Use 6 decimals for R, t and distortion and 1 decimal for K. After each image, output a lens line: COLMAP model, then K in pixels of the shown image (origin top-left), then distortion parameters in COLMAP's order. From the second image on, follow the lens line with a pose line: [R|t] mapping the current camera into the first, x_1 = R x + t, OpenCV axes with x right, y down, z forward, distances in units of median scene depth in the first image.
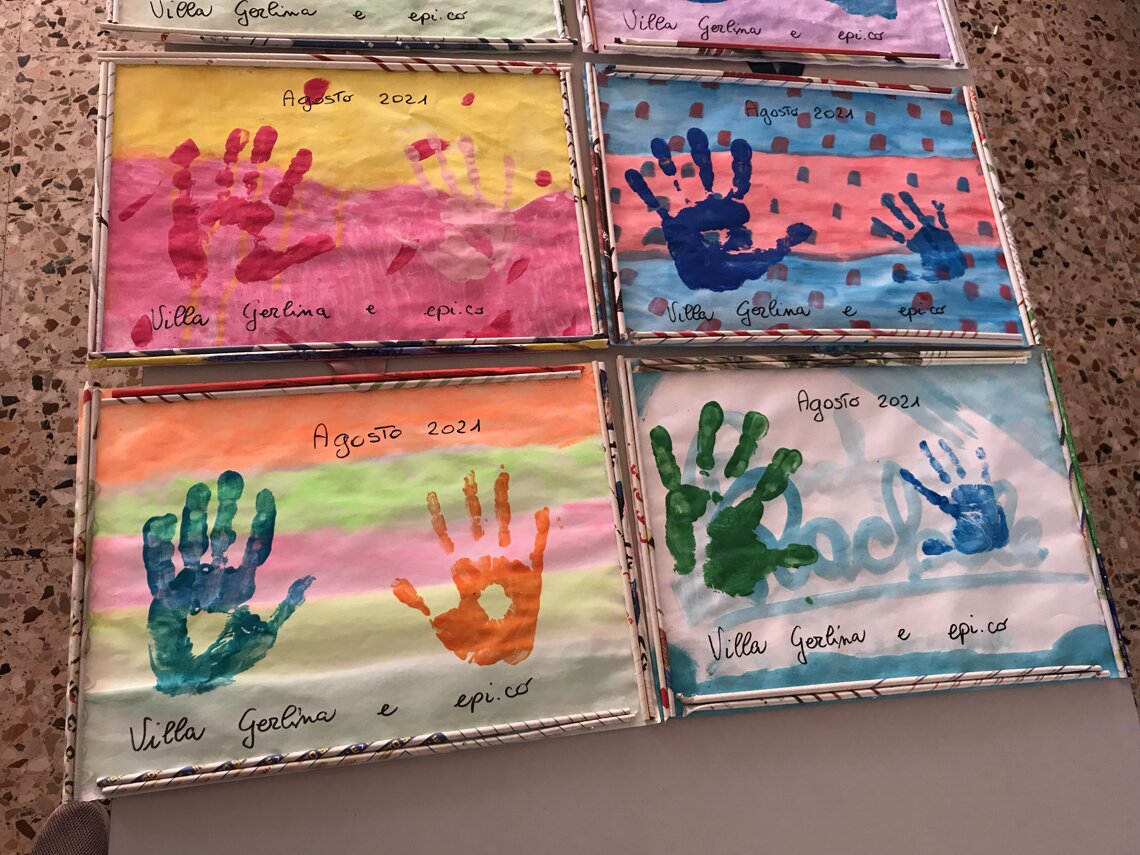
lens RADIAL K [[921.7, 0, 573.2], [0, 921.7, 434.4], [0, 0, 1]] dist [0.004969, -0.026177]
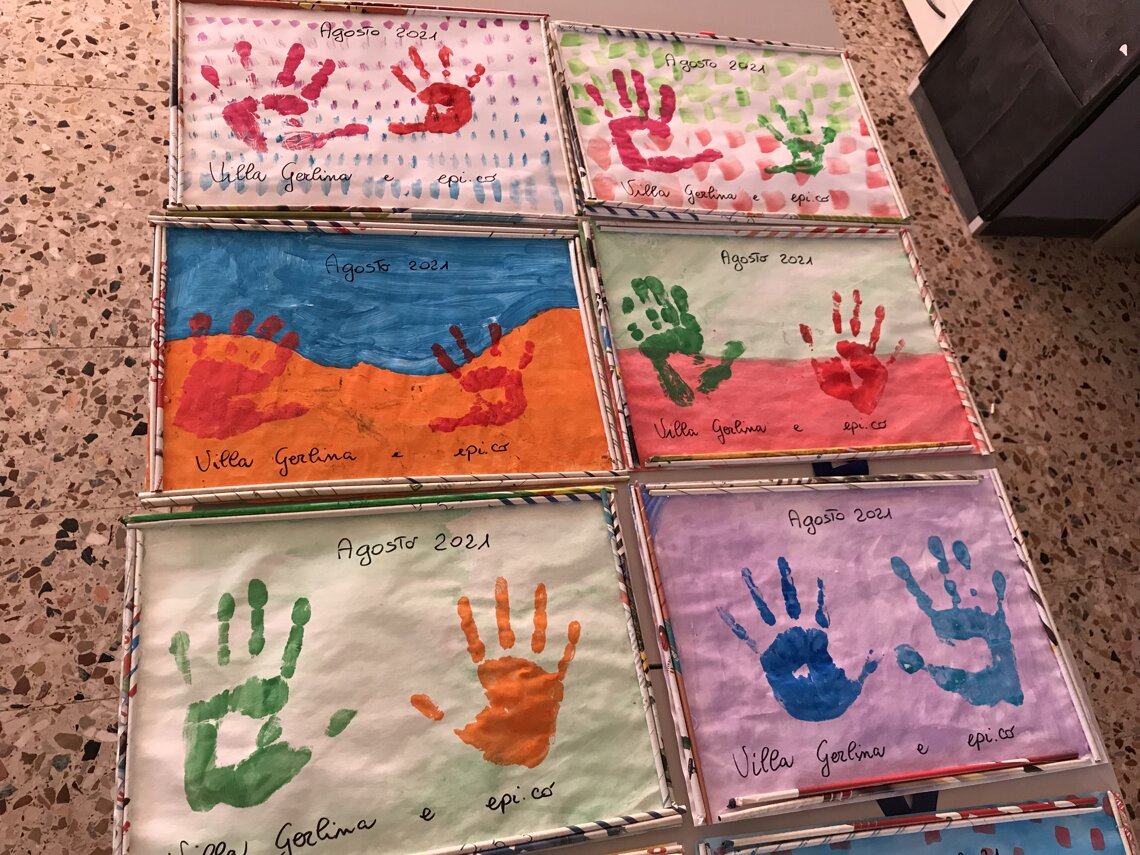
lens RADIAL K [[921.7, 0, 565.0], [0, 921.7, 420.9], [0, 0, 1]] dist [0.004969, -0.026177]
pose [[0.997254, -0.010981, 0.073239, -0.078866], [0.022022, 0.988181, -0.151703, -0.317443], [-0.070708, 0.152899, 0.985709, 0.065178]]
